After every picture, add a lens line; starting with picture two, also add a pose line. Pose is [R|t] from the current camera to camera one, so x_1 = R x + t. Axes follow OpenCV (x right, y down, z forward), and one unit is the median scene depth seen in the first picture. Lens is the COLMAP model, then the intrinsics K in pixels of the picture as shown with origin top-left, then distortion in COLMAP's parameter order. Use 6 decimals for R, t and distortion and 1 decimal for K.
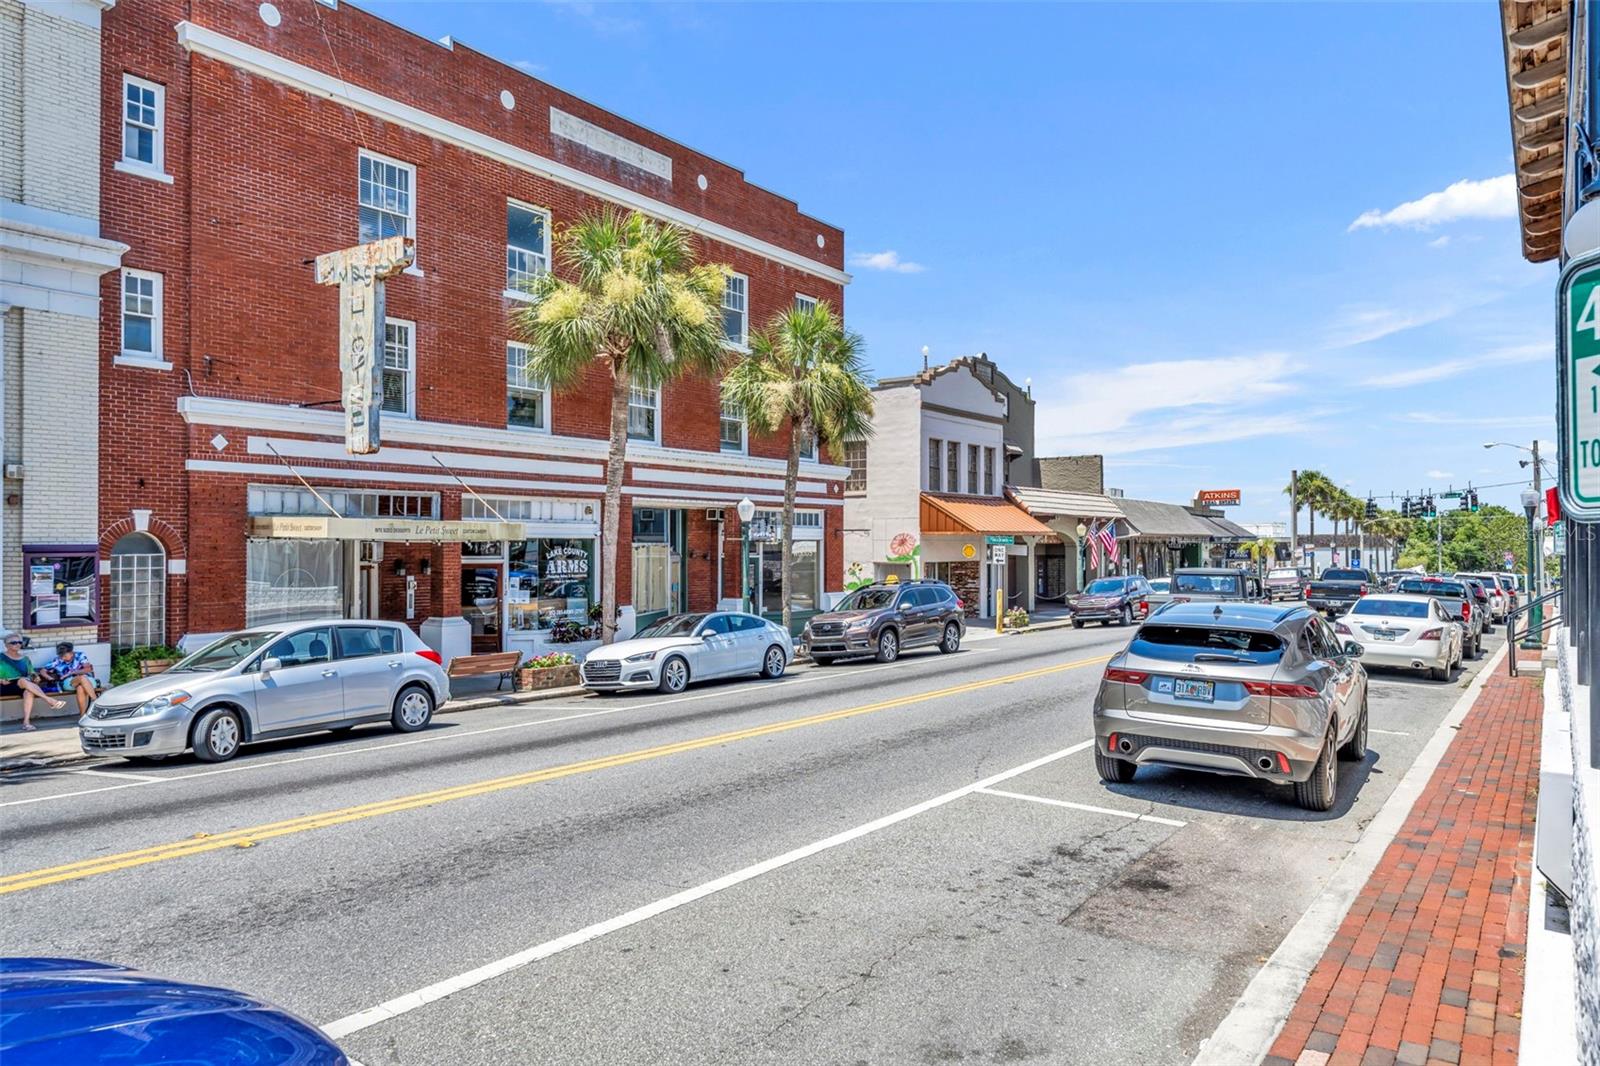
lens RADIAL K [[1114.6, 0, 798.0], [0, 1114.6, 534.5], [0, 0, 1]] dist [0.000115, 0.000855]
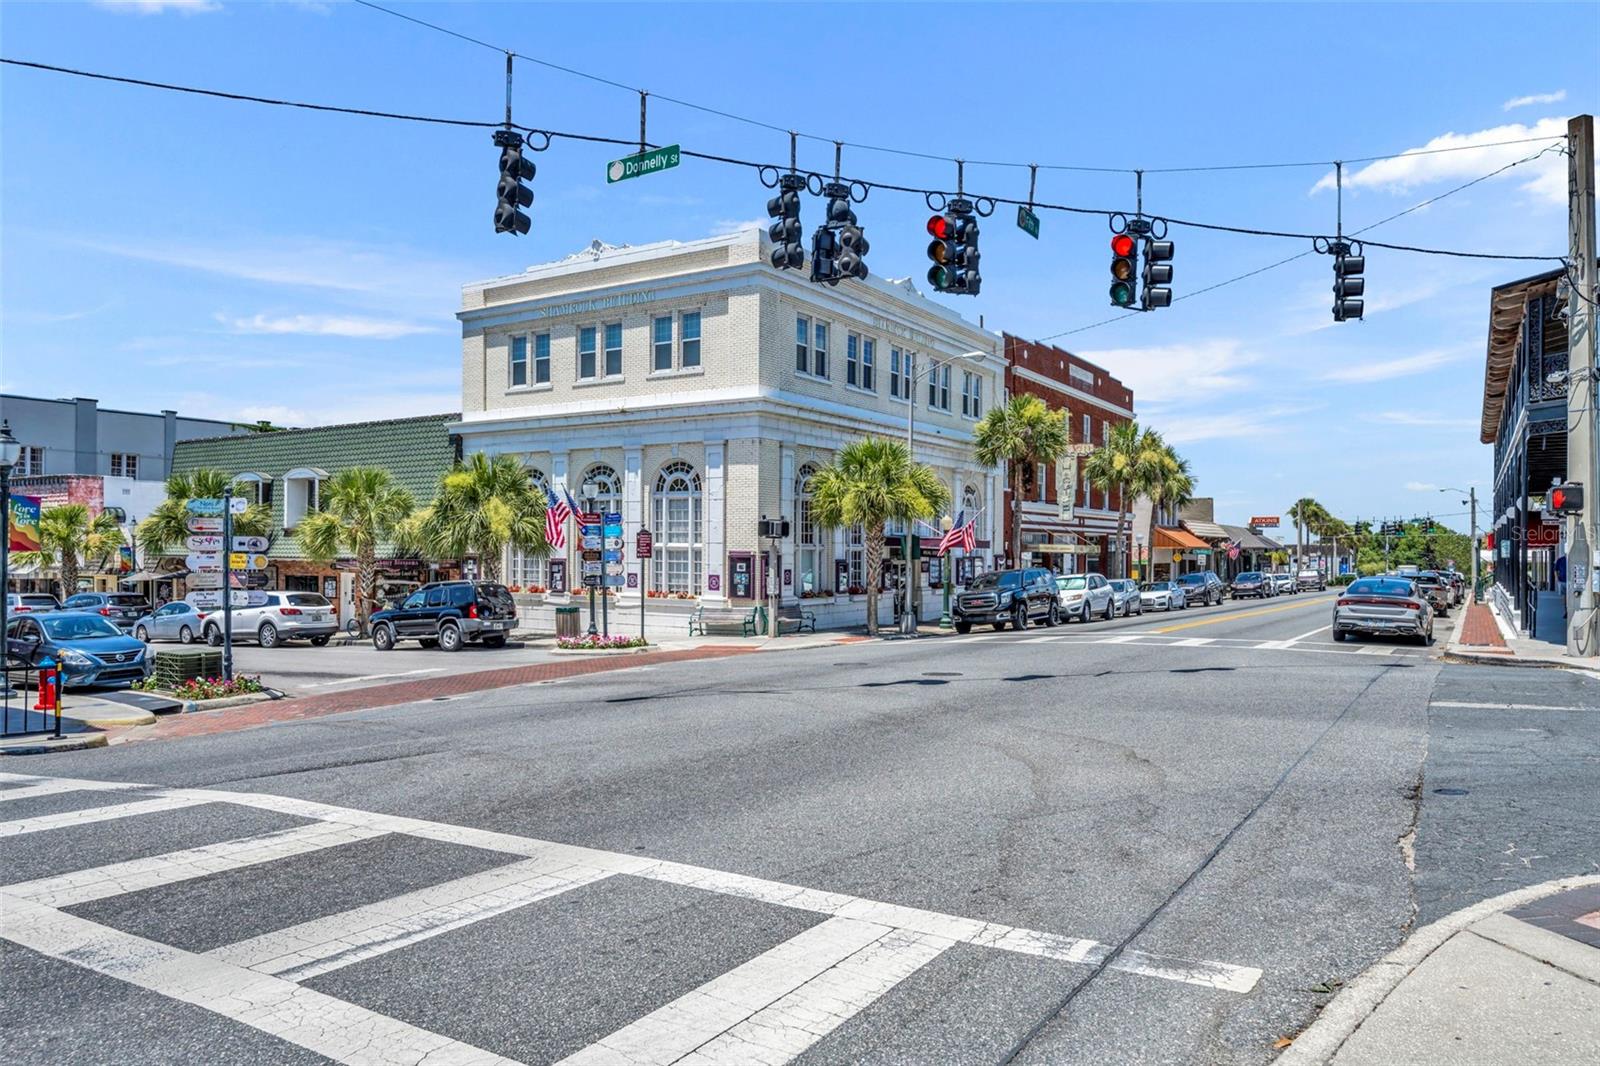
lens RADIAL K [[1114.6, 0, 803.3], [0, 1114.6, 538.4], [0, 0, 1]] dist [0.000115, 0.000855]
pose [[0.998443, 0.001618, 0.055750, -0.367620], [-0.001441, 0.999994, -0.003204, -0.006548], [-0.055755, 0.003118, 0.998440, -0.515693]]
